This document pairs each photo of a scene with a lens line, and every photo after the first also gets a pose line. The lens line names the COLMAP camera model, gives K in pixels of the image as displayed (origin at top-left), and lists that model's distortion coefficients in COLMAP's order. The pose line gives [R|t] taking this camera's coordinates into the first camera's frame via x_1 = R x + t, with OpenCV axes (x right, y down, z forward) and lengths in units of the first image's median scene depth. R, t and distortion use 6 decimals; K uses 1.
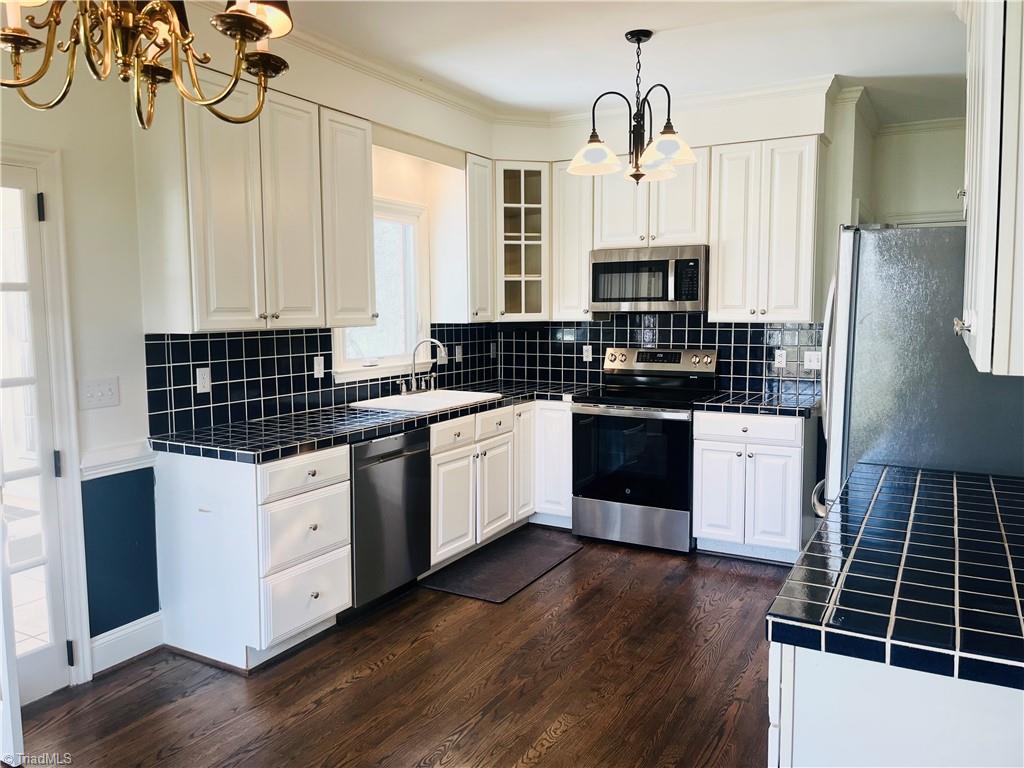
lens RADIAL K [[772.9, 0, 508.7], [0, 772.9, 371.8], [0, 0, 1]] dist [0.055883, -0.074526]
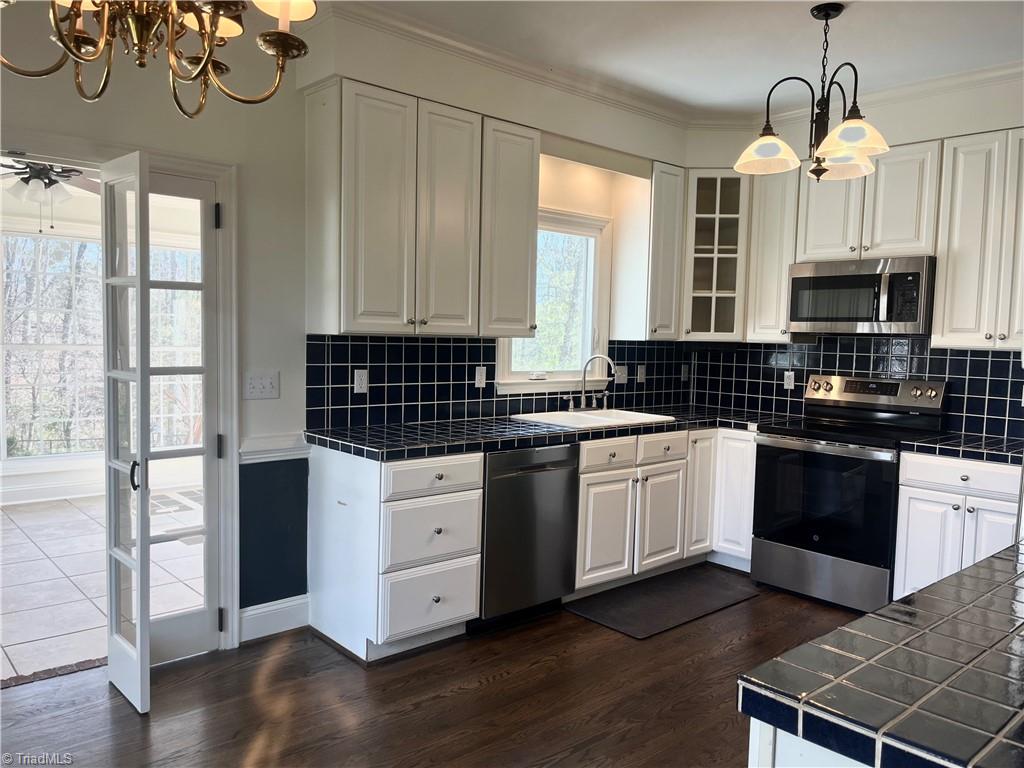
lens RADIAL K [[772.9, 0, 506.9], [0, 772.9, 387.5], [0, 0, 1]] dist [0.055883, -0.074526]
pose [[0.943116, 0.051419, -0.328463, 0.122380], [-0.057384, 0.998316, -0.008487, 0.014709], [0.327473, 0.026852, 0.944479, 0.062628]]
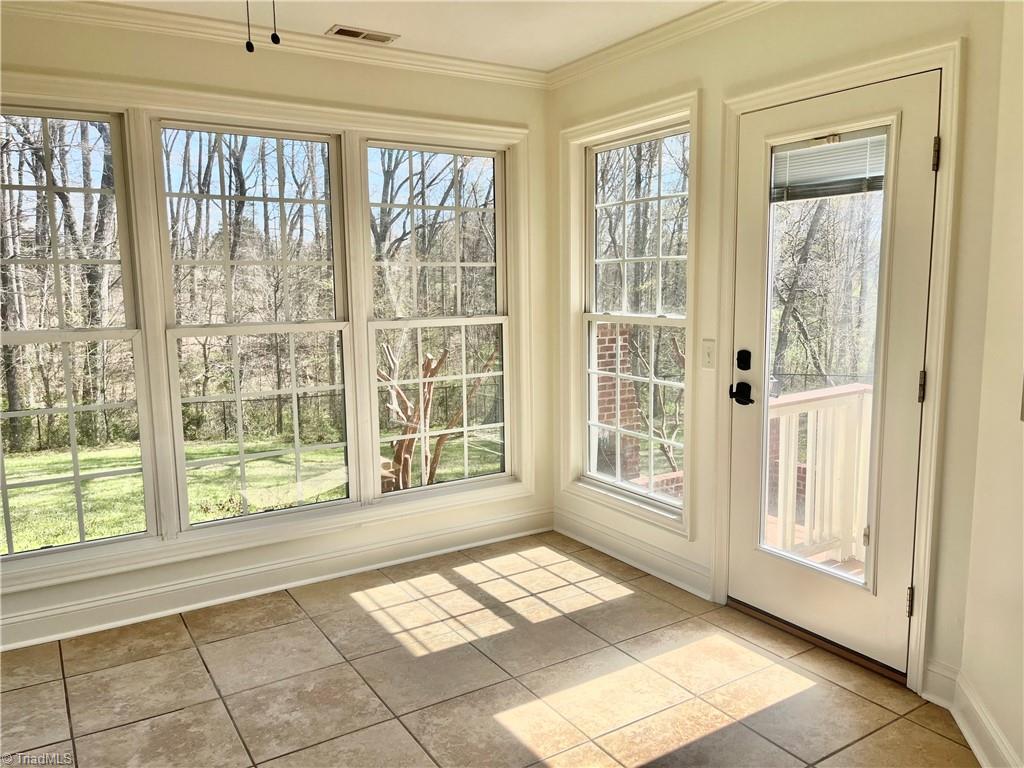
lens RADIAL K [[772.9, 0, 514.1], [0, 772.9, 381.2], [0, 0, 1]] dist [0.055883, -0.074526]
pose [[0.878175, 0.058457, -0.474754, -0.555227], [-0.031896, 0.997452, 0.063817, -0.032846], [0.477275, -0.040899, 0.877802, 0.589632]]
